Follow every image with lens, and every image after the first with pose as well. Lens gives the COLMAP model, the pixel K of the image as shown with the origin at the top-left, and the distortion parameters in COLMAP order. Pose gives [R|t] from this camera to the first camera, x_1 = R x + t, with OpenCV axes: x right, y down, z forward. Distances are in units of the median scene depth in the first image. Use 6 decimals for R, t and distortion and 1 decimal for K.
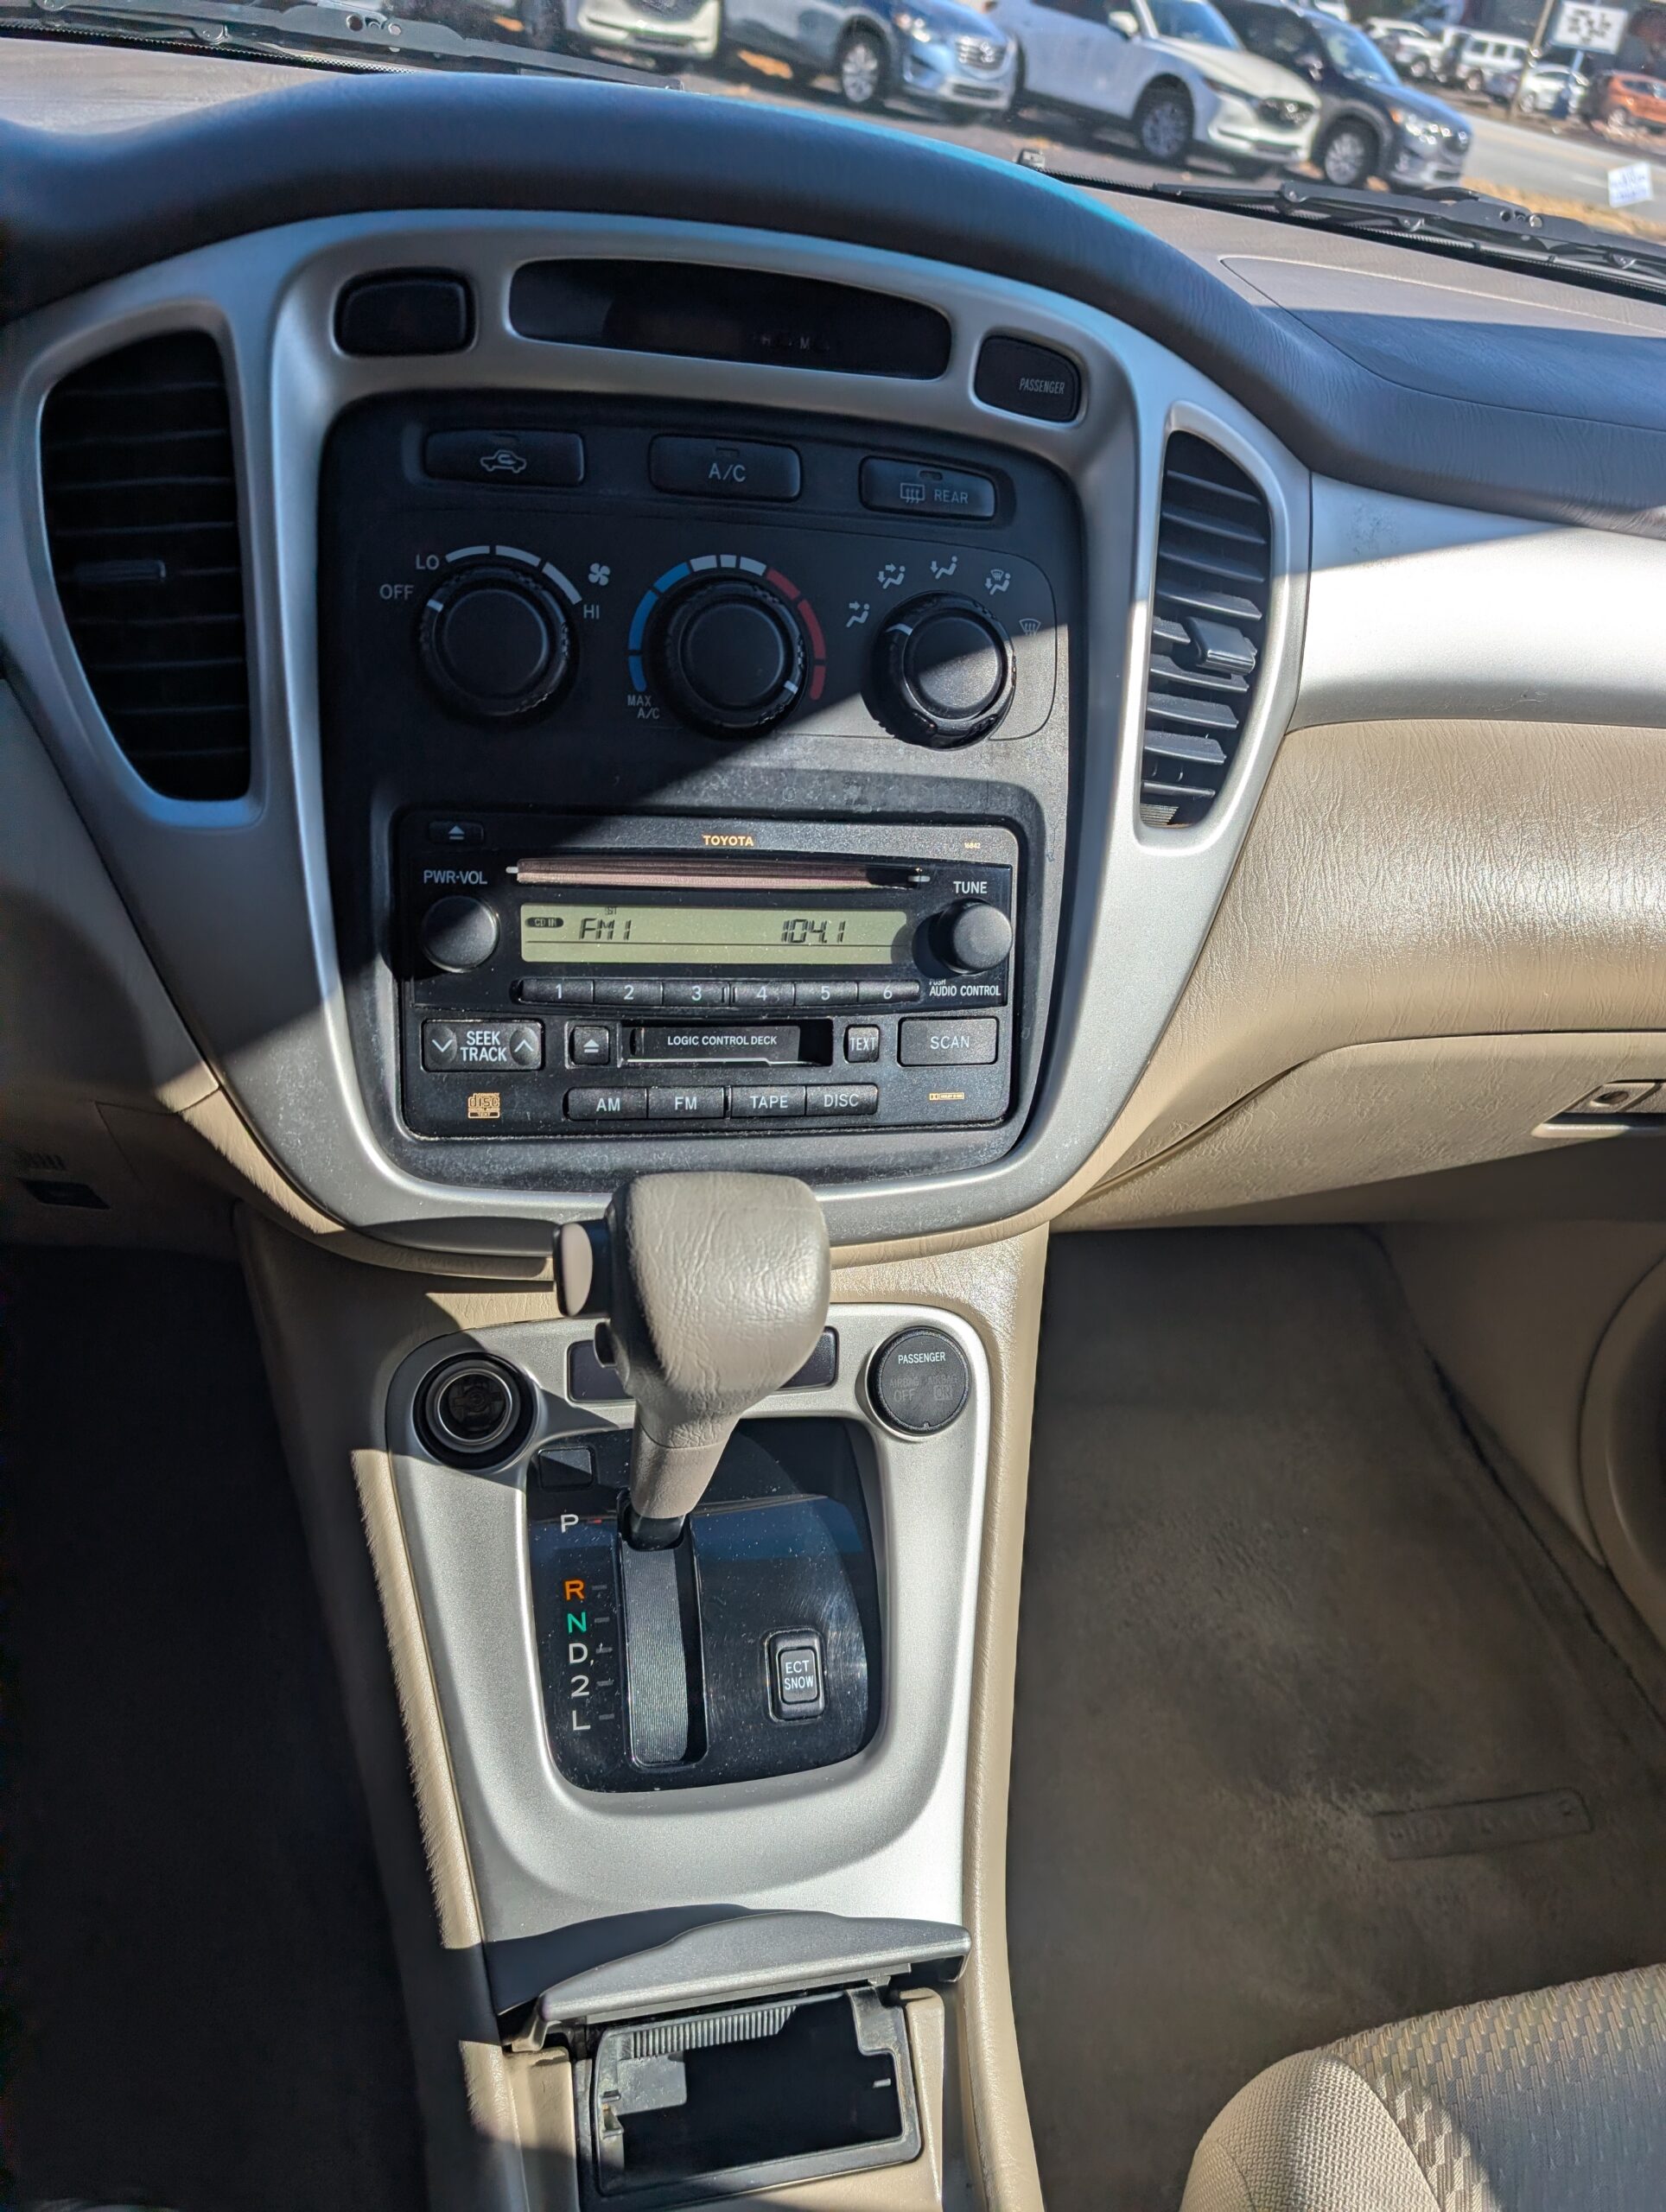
lens RADIAL K [[1592.3, 0, 847.6], [0, 1592.3, 1124.3], [0, 0, 1]] dist [0.018492, -0.013881]
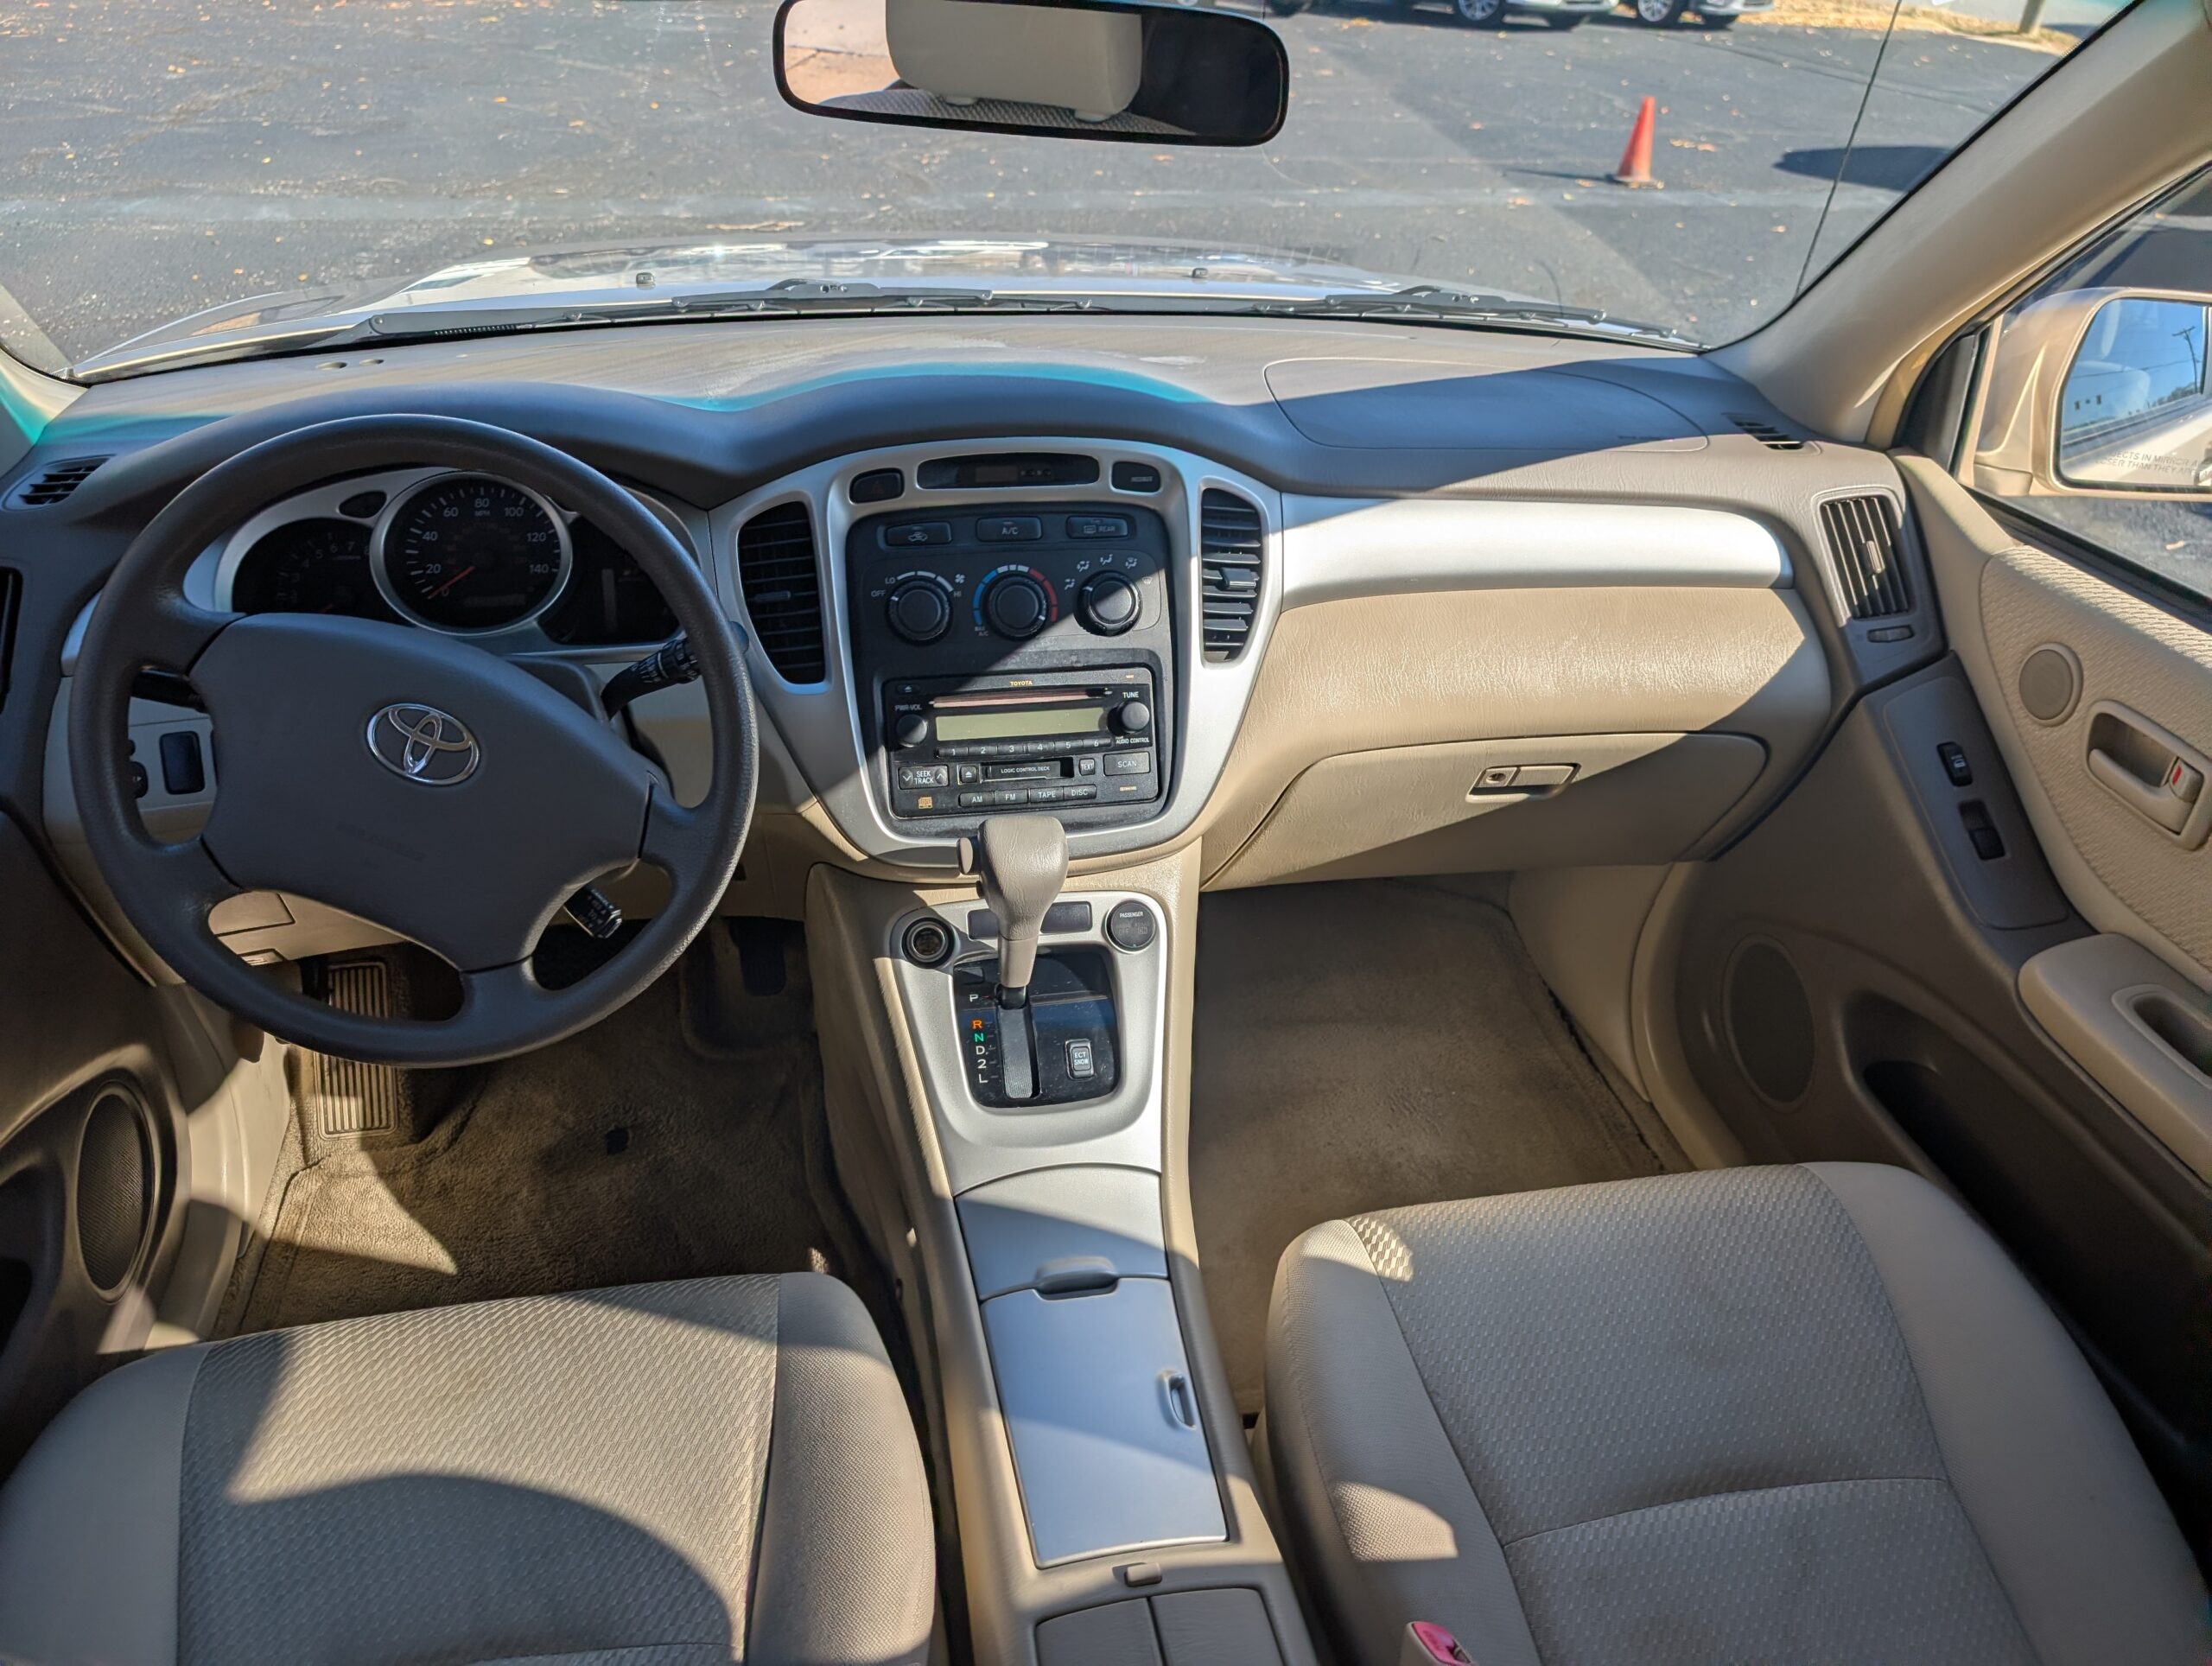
lens RADIAL K [[1592.3, 0, 1108.3], [0, 1592.3, 835.2], [0, 0, 1]] dist [0.018492, -0.013881]
pose [[0.993197, -0.074851, -0.089199, 0.232134], [0.067335, 0.994148, -0.084479, 0.237510], [0.095001, 0.077898, 0.992425, -1.225762]]
